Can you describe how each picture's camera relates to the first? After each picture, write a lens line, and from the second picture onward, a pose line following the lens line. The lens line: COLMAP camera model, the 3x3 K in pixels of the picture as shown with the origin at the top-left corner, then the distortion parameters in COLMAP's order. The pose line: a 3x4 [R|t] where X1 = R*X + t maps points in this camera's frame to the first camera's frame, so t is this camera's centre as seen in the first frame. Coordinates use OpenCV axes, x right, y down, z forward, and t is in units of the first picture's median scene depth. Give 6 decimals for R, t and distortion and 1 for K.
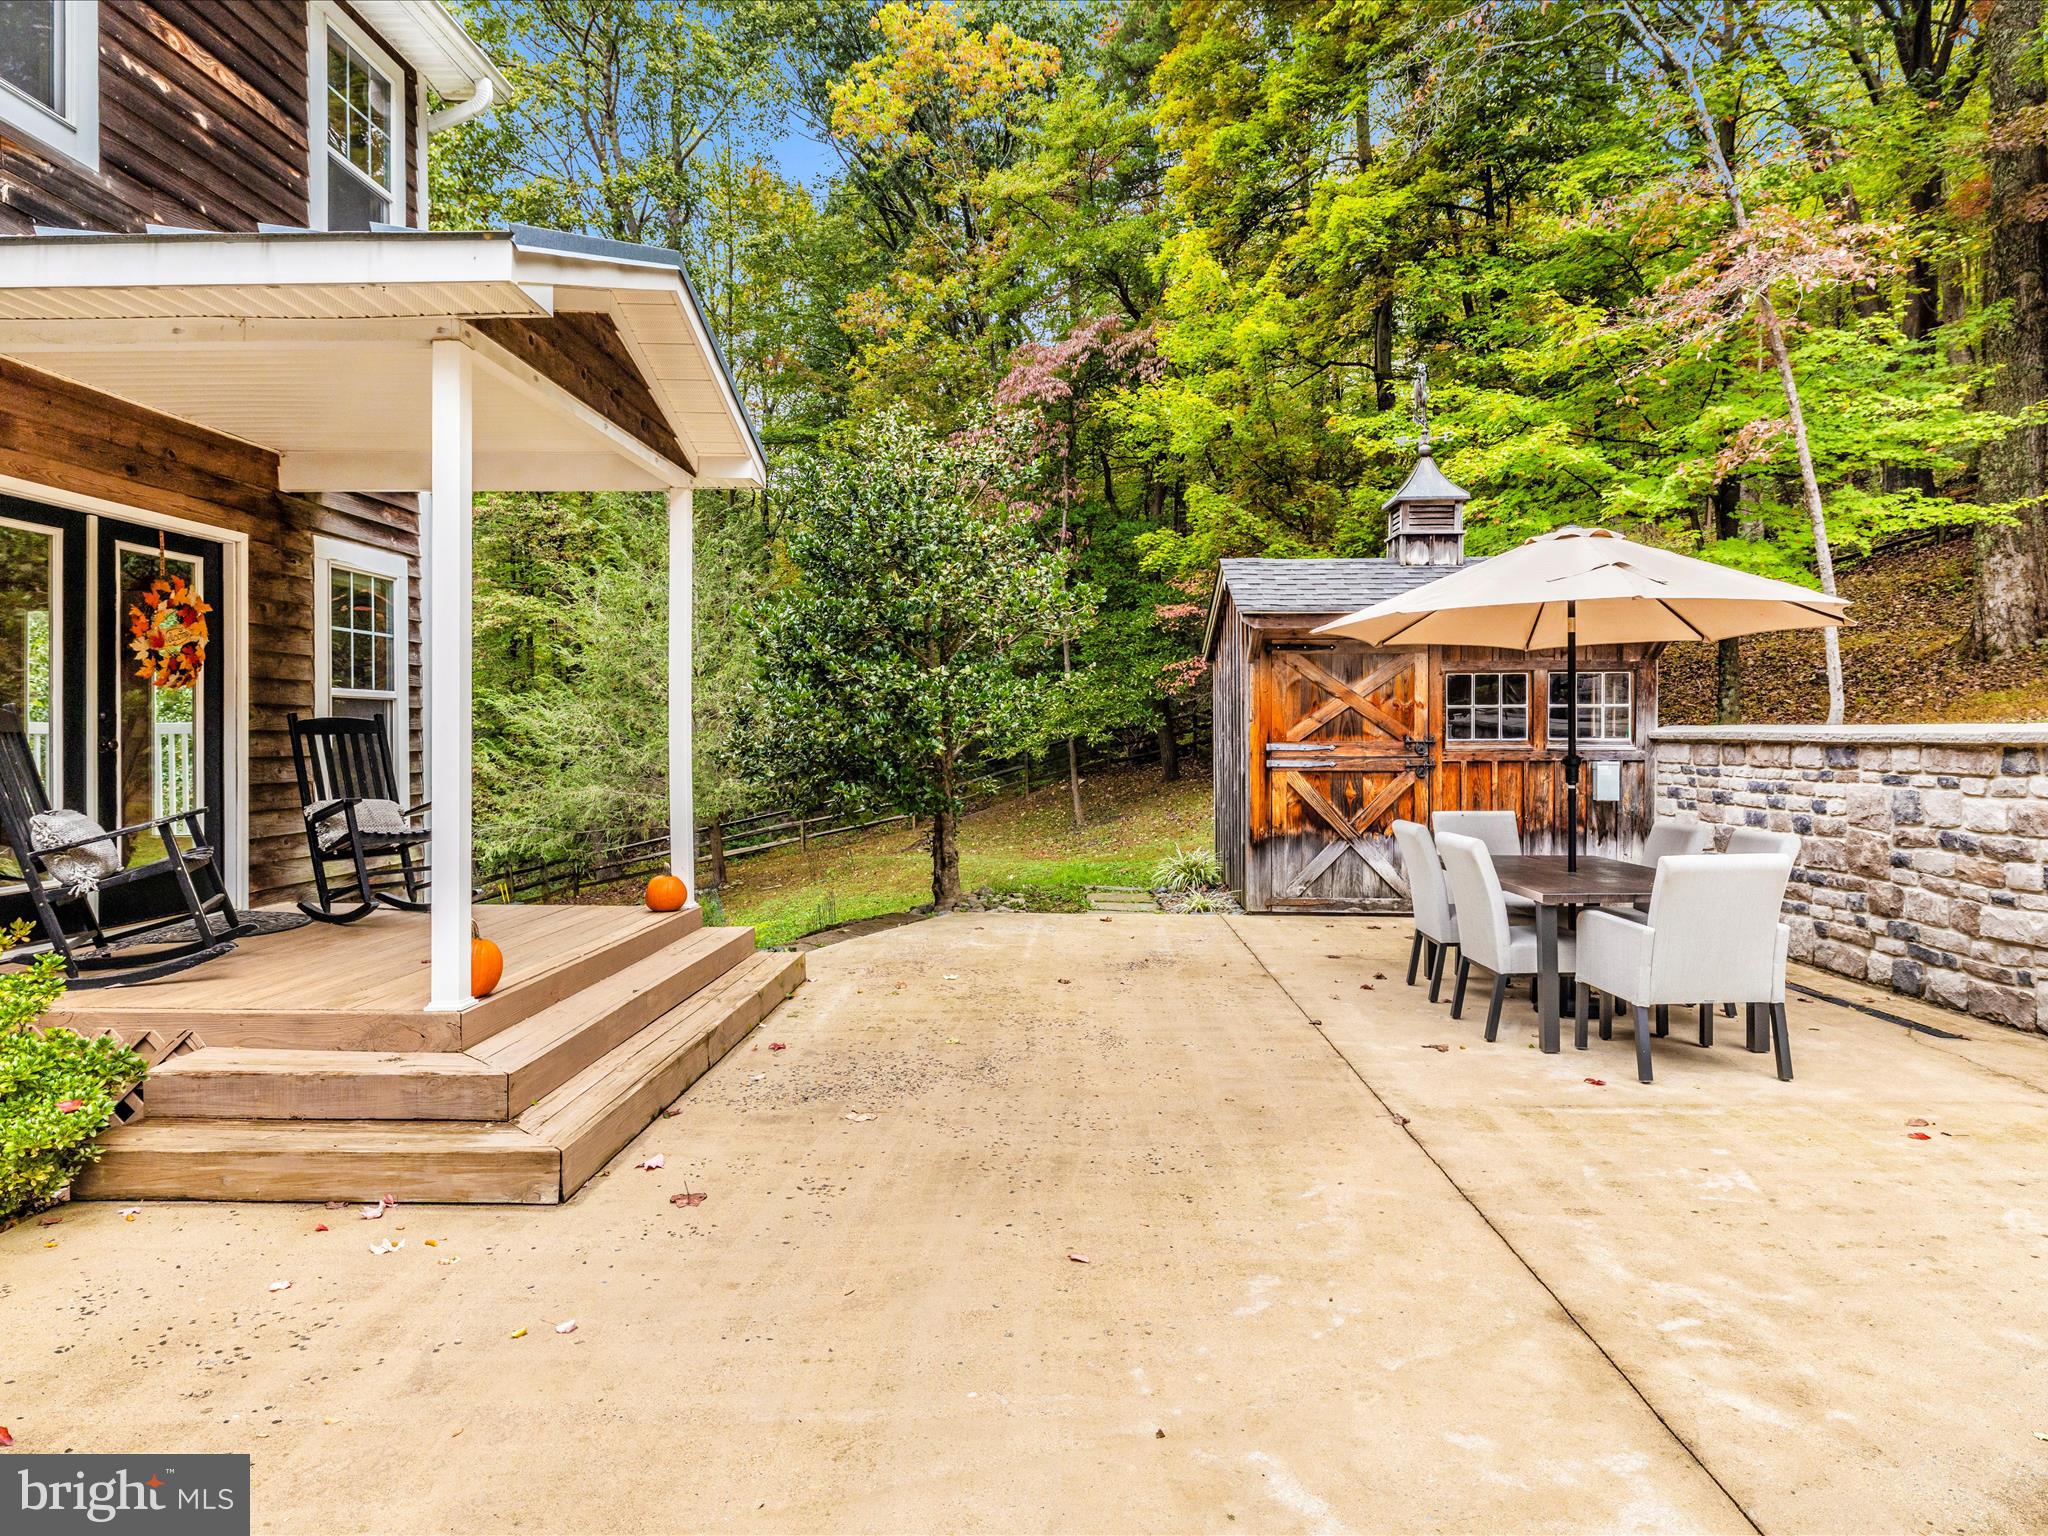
lens RADIAL K [[1302.0, 0, 1026.7], [0, 1302.0, 759.1], [0, 0, 1]] dist [0.000563, -0.007325]
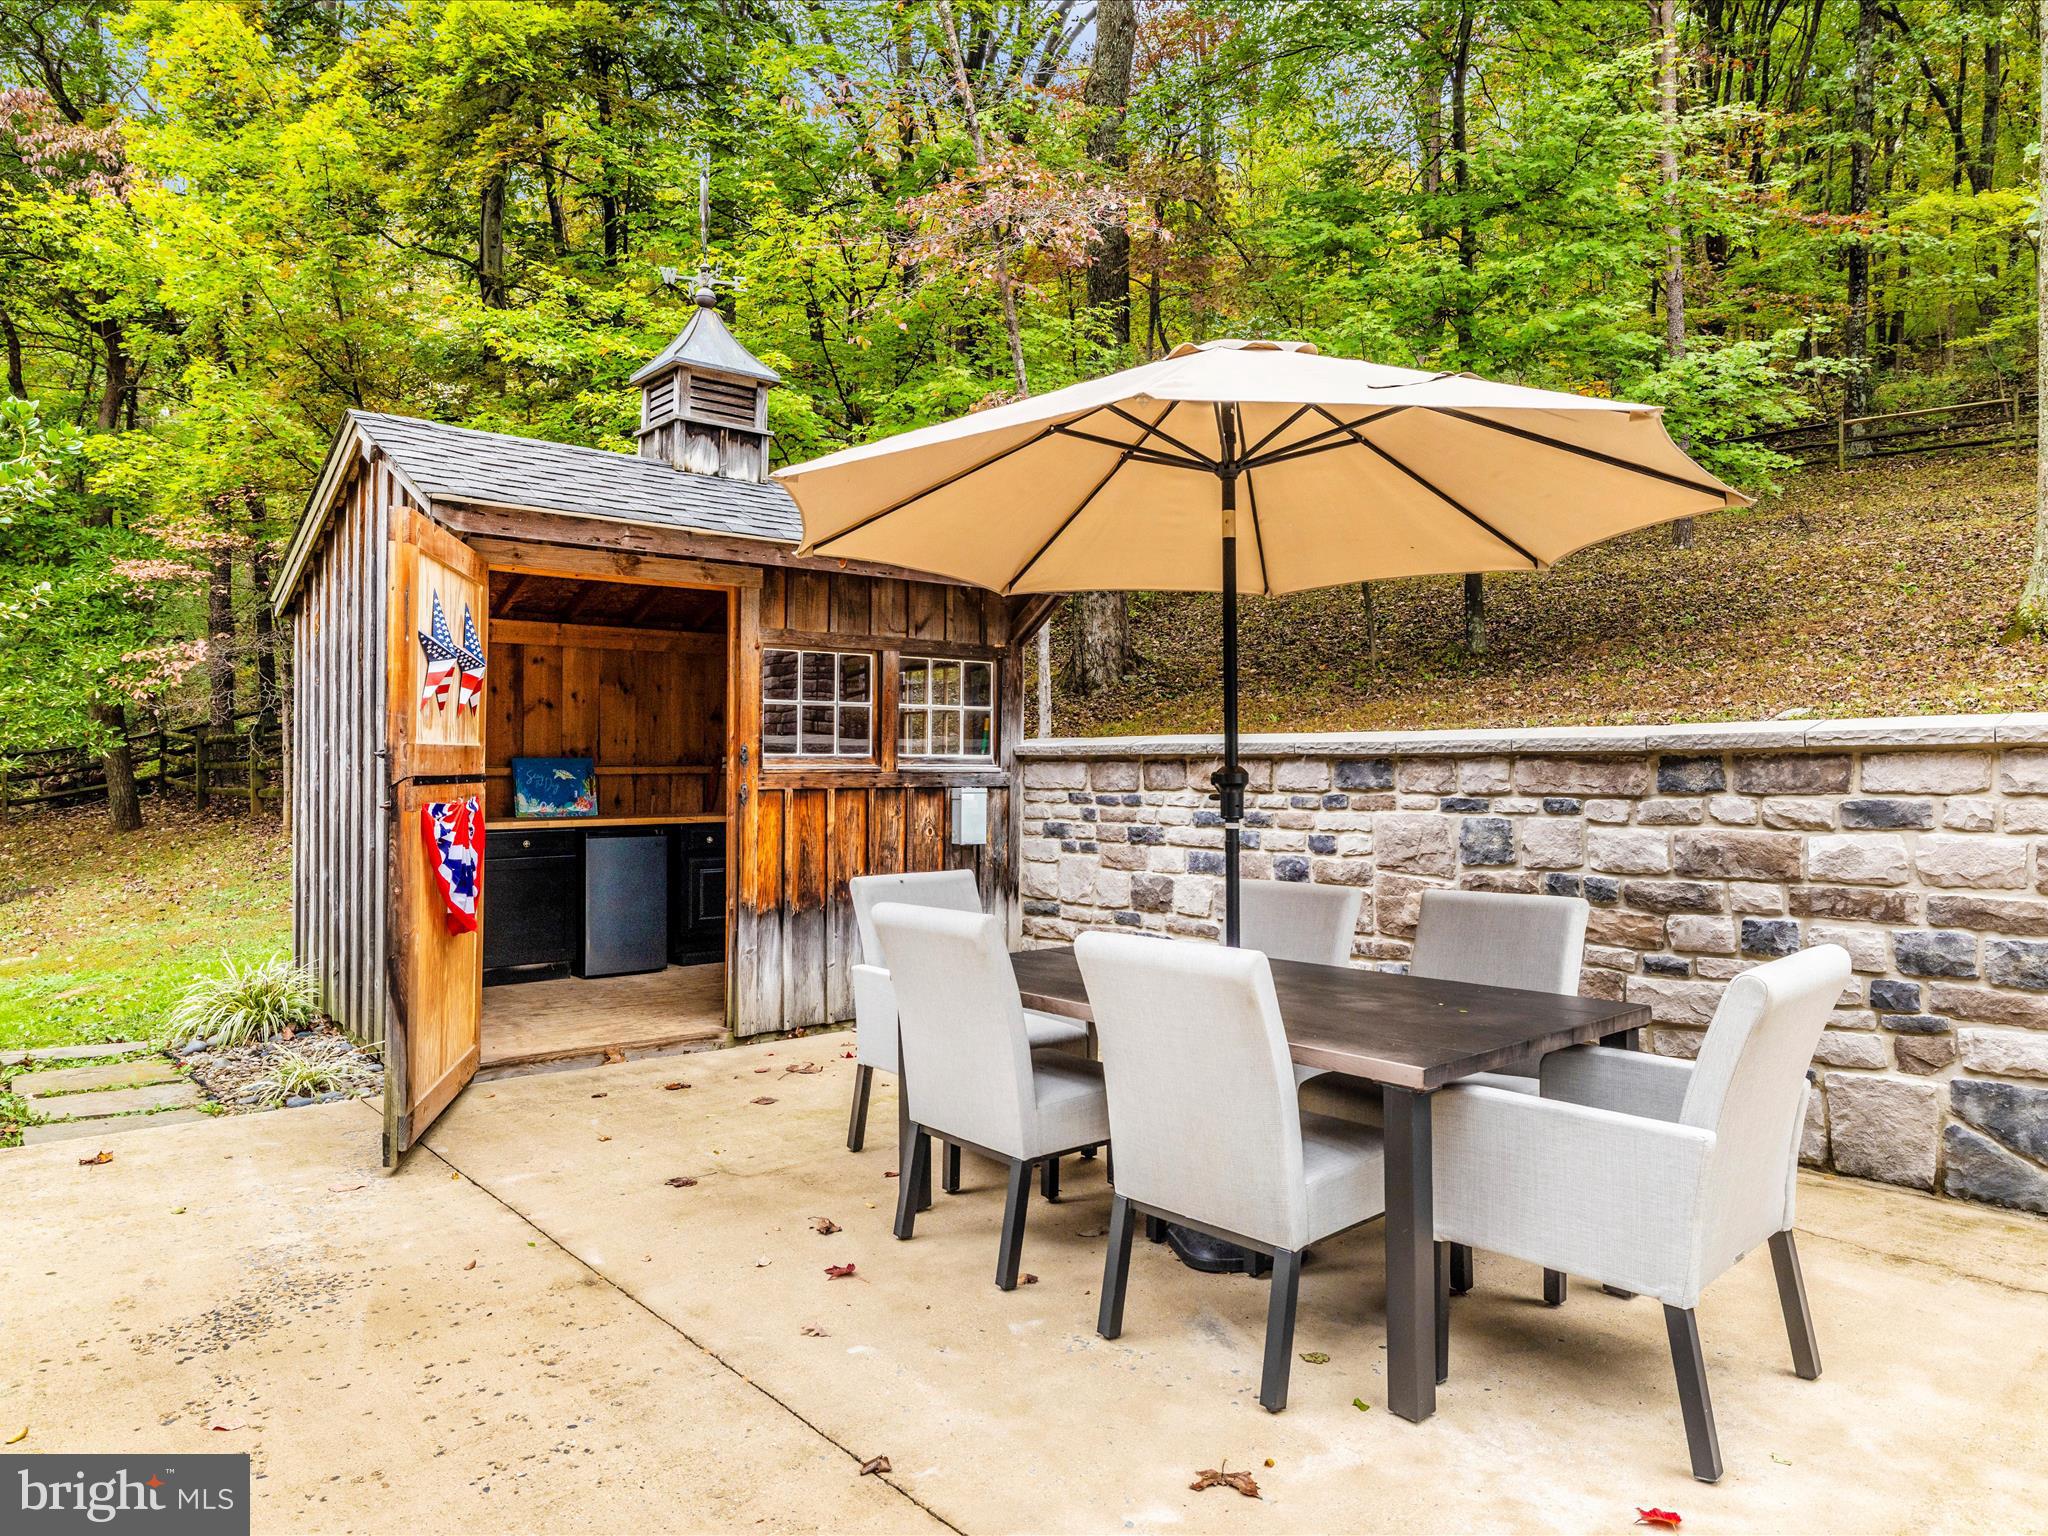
lens RADIAL K [[1302.0, 0, 1029.8], [0, 1302.0, 751.8], [0, 0, 1]] dist [0.000563, -0.007325]
pose [[0.734427, 0.013096, 0.678562, -0.004376], [0.011223, 0.999443, -0.031436, 0.005352], [-0.678595, 0.030703, 0.733871, 0.509897]]
